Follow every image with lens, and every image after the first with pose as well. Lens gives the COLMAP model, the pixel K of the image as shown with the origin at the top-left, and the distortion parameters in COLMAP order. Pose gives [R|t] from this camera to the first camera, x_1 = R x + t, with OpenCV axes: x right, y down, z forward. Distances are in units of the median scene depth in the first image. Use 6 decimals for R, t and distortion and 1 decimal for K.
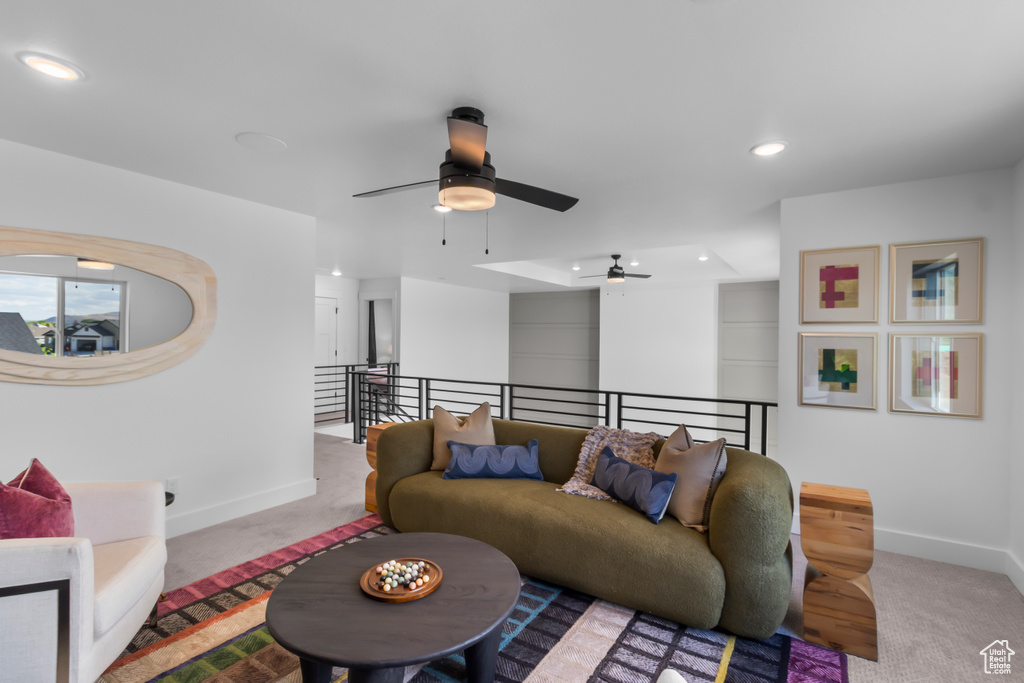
lens RADIAL K [[477.1, 0, 513.9], [0, 477.1, 336.1], [0, 0, 1]] dist [-0.003283, 0.000111]
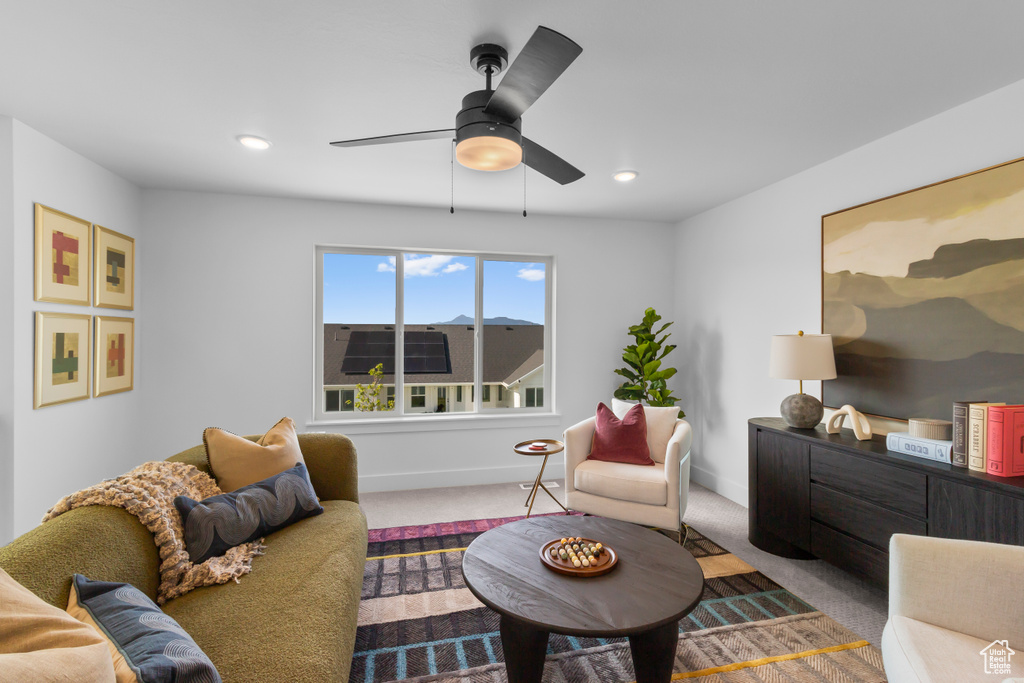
lens RADIAL K [[468.3, 0, 512.0], [0, 468.3, 341.5], [0, 0, 1]] dist [0.012001, 0.000252]
pose [[-0.721369, -0.022148, 0.692197, -0.471129], [-0.017940, 0.999751, 0.013292, 0.016918], [-0.692318, -0.002830, -0.721587, 1.049669]]
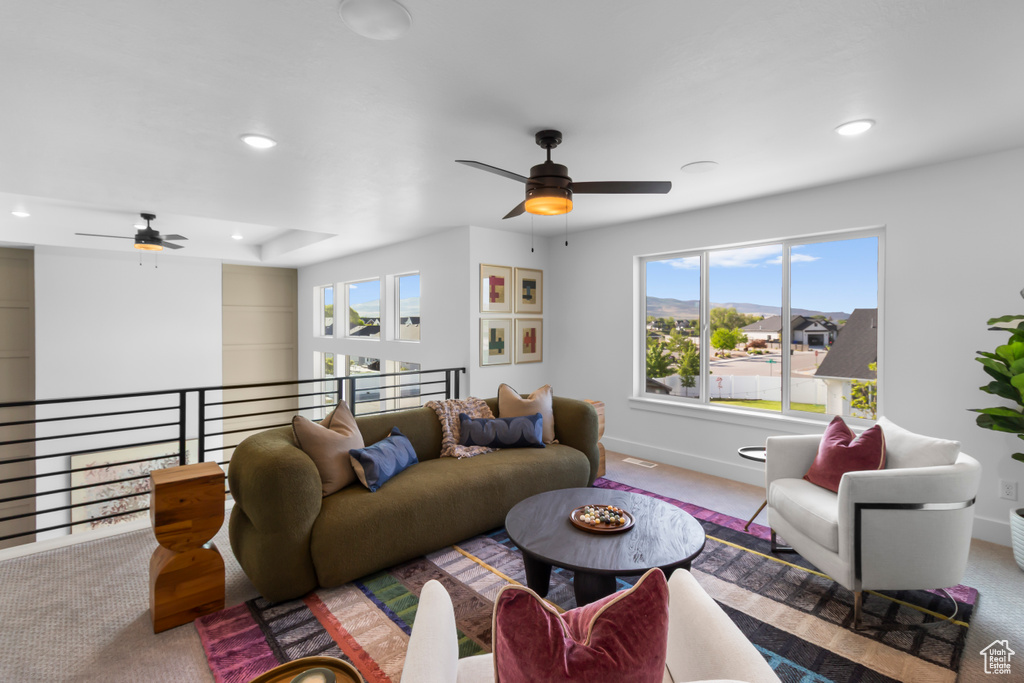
lens RADIAL K [[481.9, 0, 515.9], [0, 481.9, 324.2], [0, 0, 1]] dist [0.004868, 0.000111]
pose [[0.264288, -0.016003, 0.964311, -0.860964], [-0.000567, 0.999860, 0.016749, -0.013947], [-0.964444, -0.004973, 0.264241, 0.504379]]
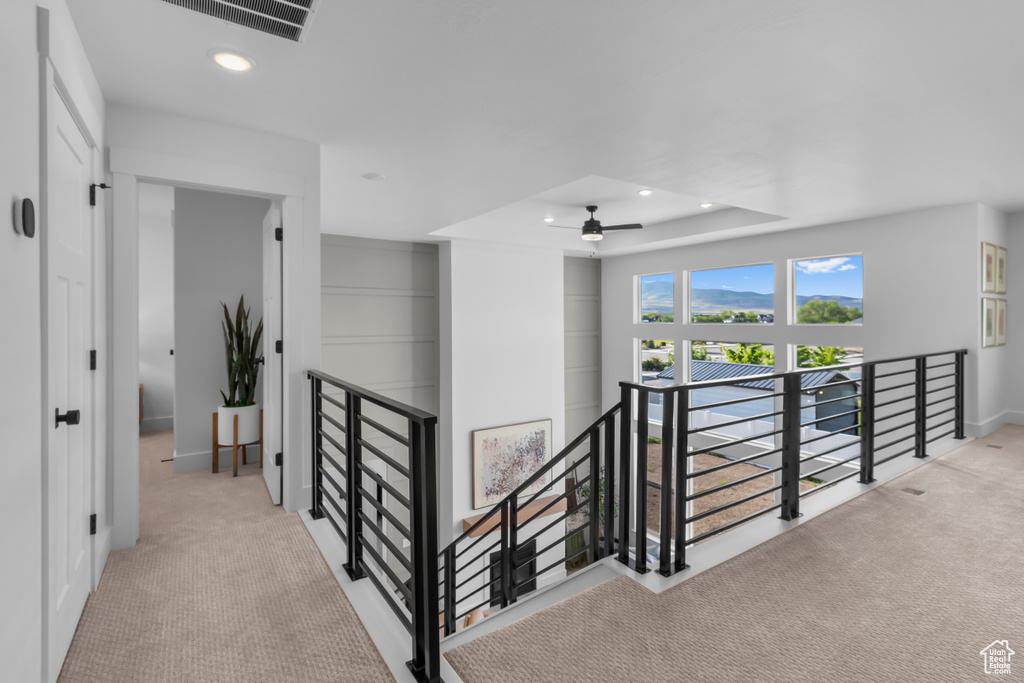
lens RADIAL K [[481.9, 0, 515.9], [0, 481.9, 324.2], [0, 0, 1]] dist [0.004868, 0.000111]
pose [[0.389006, -0.025295, 0.920888, -1.369368], [0.006596, 0.999674, 0.024673, 0.028818], [-0.921212, -0.003523, 0.389046, 1.795810]]
